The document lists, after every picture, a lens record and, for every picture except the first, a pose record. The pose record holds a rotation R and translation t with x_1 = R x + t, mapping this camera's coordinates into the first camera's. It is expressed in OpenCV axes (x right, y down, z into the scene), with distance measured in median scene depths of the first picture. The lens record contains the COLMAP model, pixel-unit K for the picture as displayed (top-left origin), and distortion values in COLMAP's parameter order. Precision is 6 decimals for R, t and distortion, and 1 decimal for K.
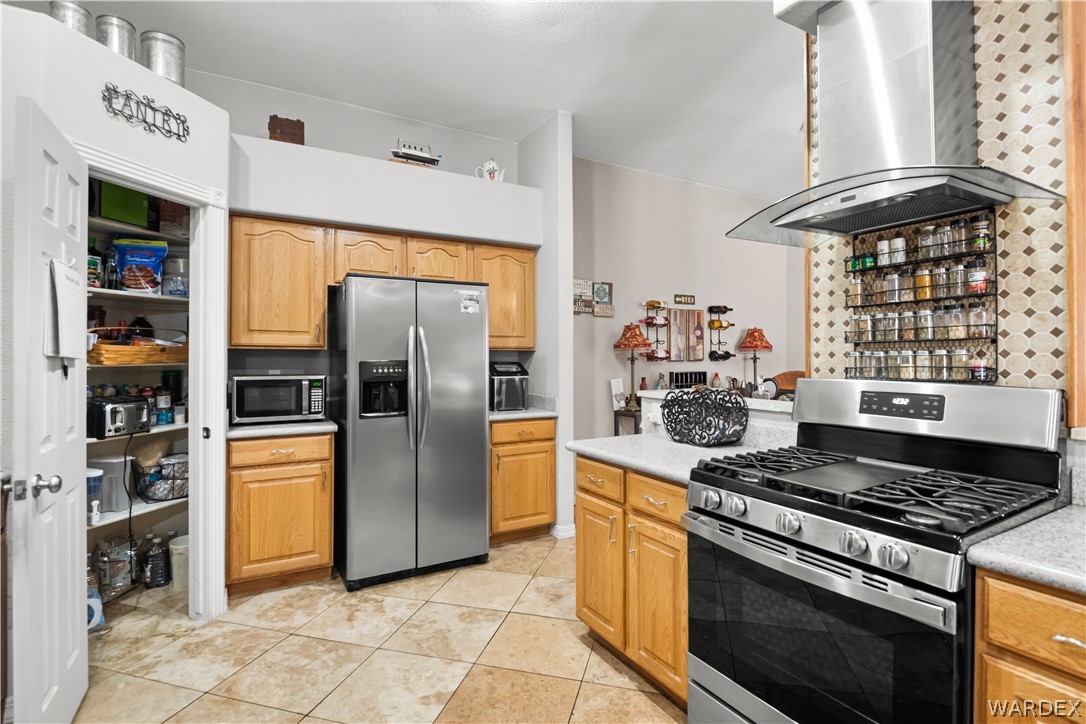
lens RADIAL K [[515.2, 0, 550.7], [0, 515.2, 355.6], [0, 0, 1]] dist [-0.019236, -0.005578]
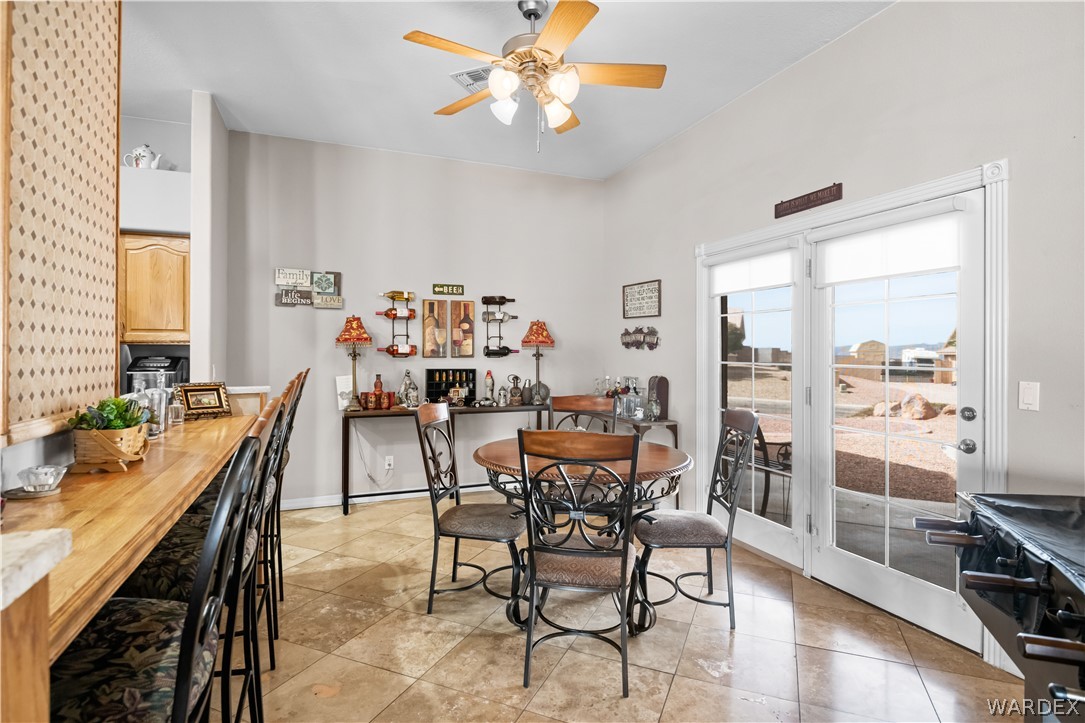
lens RADIAL K [[529.8, 0, 521.7], [0, 529.8, 348.1], [0, 0, 1]] dist [-0.003393, -0.003307]
pose [[0.989942, 0.004991, -0.141384, 0.522001], [-0.005598, 0.999977, -0.003896, -0.002082], [0.141361, 0.004648, 0.989947, 0.088546]]
